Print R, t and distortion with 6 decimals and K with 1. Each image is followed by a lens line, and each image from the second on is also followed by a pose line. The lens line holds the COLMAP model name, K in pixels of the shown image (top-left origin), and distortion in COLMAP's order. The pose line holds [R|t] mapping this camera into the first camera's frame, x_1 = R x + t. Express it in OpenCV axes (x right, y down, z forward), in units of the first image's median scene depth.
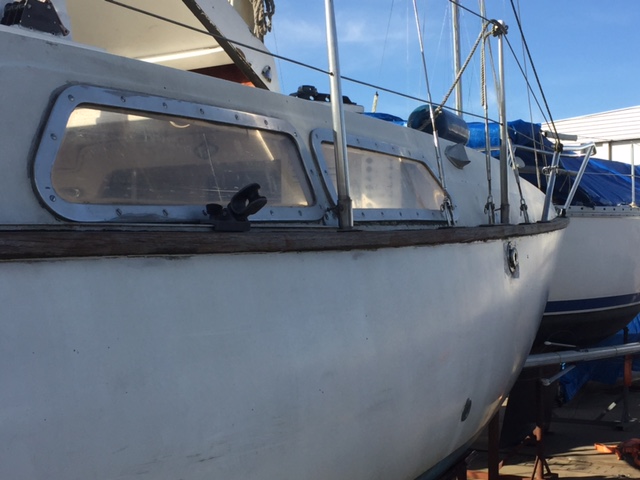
lens RADIAL K [[1022.9, 0, 321.2], [0, 1022.9, 240.4], [0, 0, 1]] dist [0.020907, 0.000000]
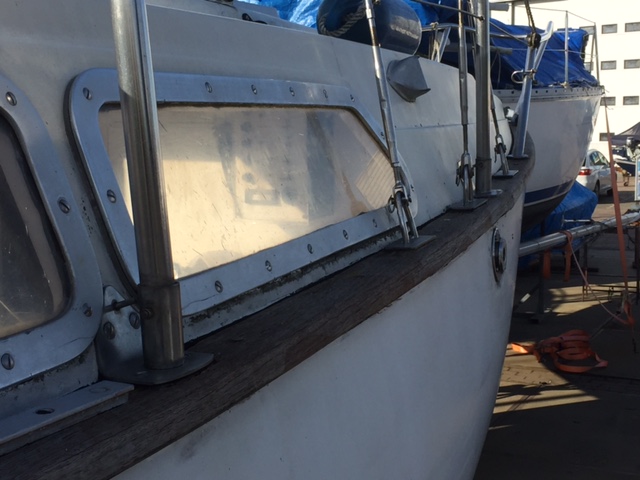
lens RADIAL K [[1022.9, 0, 318.3], [0, 1022.9, 239.2], [0, 0, 1]] dist [0.020907, 0.000000]
pose [[0.995221, -0.017047, 0.096148, 0.033889], [0.003879, 0.990767, 0.135517, -0.079354], [-0.097570, -0.134497, 0.986099, 0.494385]]
